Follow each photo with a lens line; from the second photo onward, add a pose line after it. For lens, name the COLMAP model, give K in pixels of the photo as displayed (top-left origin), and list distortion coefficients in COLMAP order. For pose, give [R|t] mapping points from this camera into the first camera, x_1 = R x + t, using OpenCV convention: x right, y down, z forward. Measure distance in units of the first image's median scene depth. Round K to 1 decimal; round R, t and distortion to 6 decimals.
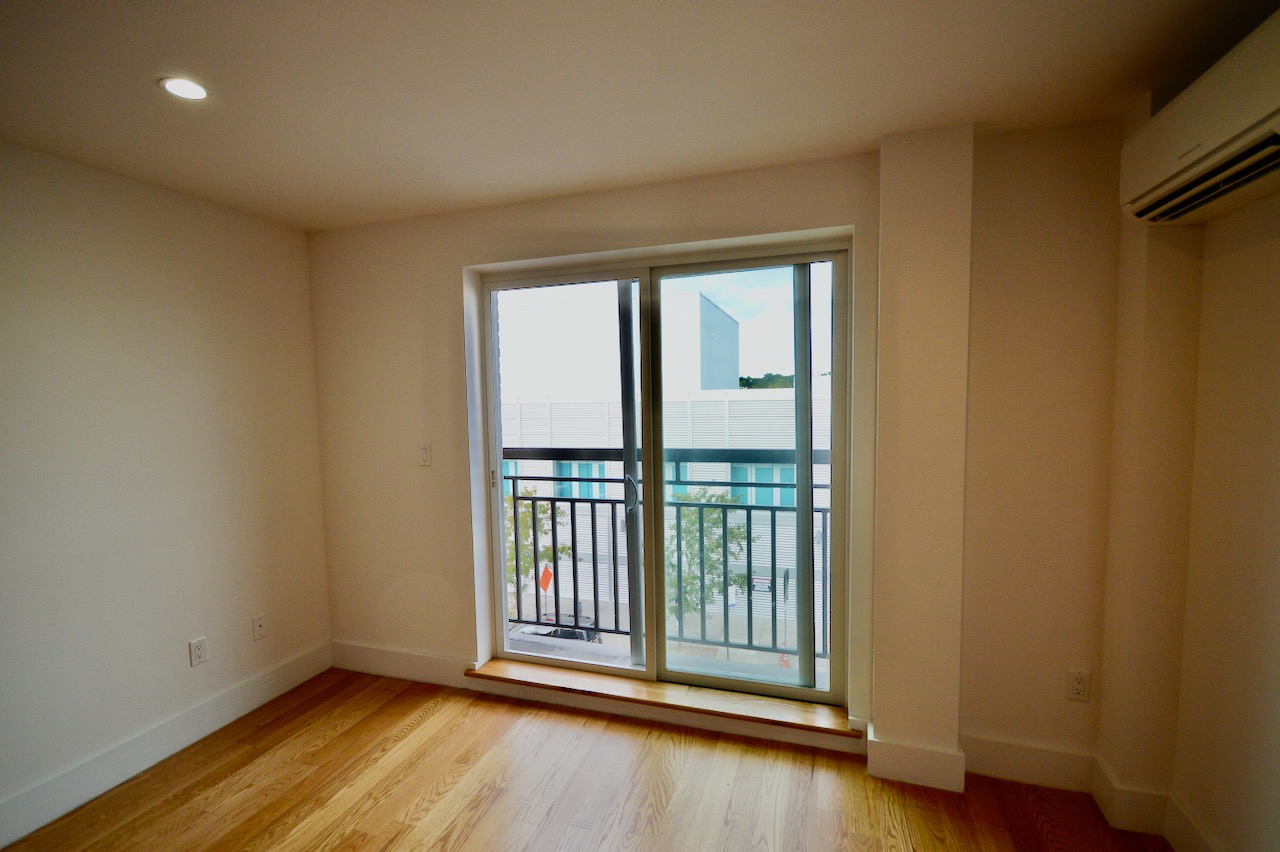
lens RADIAL K [[574.2, 0, 640.0], [0, 574.2, 426.0], [0, 0, 1]] dist [0.000438, -0.008037]
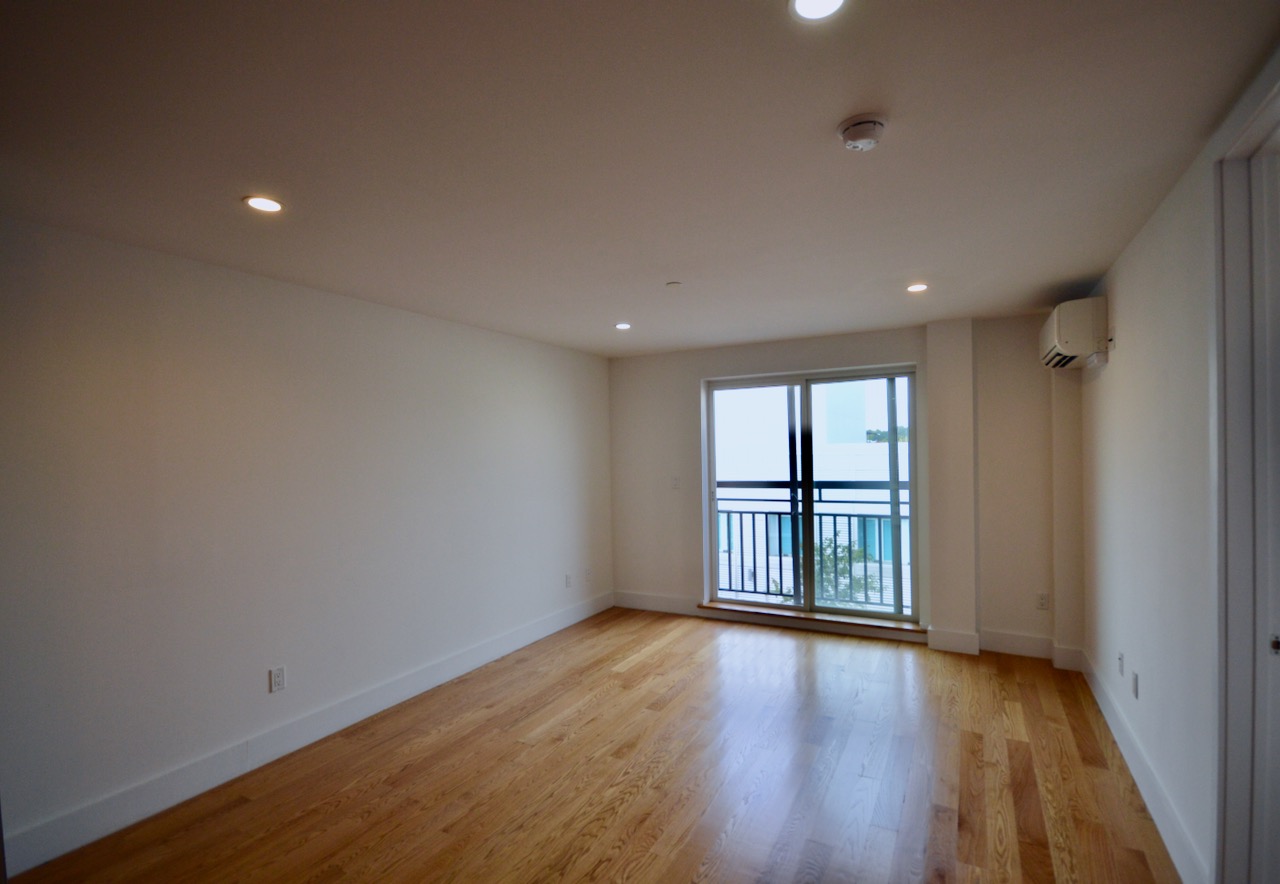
lens RADIAL K [[596.2, 0, 640.0], [0, 596.2, 442.0], [0, 0, 1]] dist [-0.040608, 0.000142]
pose [[0.980053, -0.004507, -0.198684, -0.123200], [-0.008233, 0.997964, -0.063251, 0.046569], [0.198564, 0.063625, 0.978020, -0.945793]]
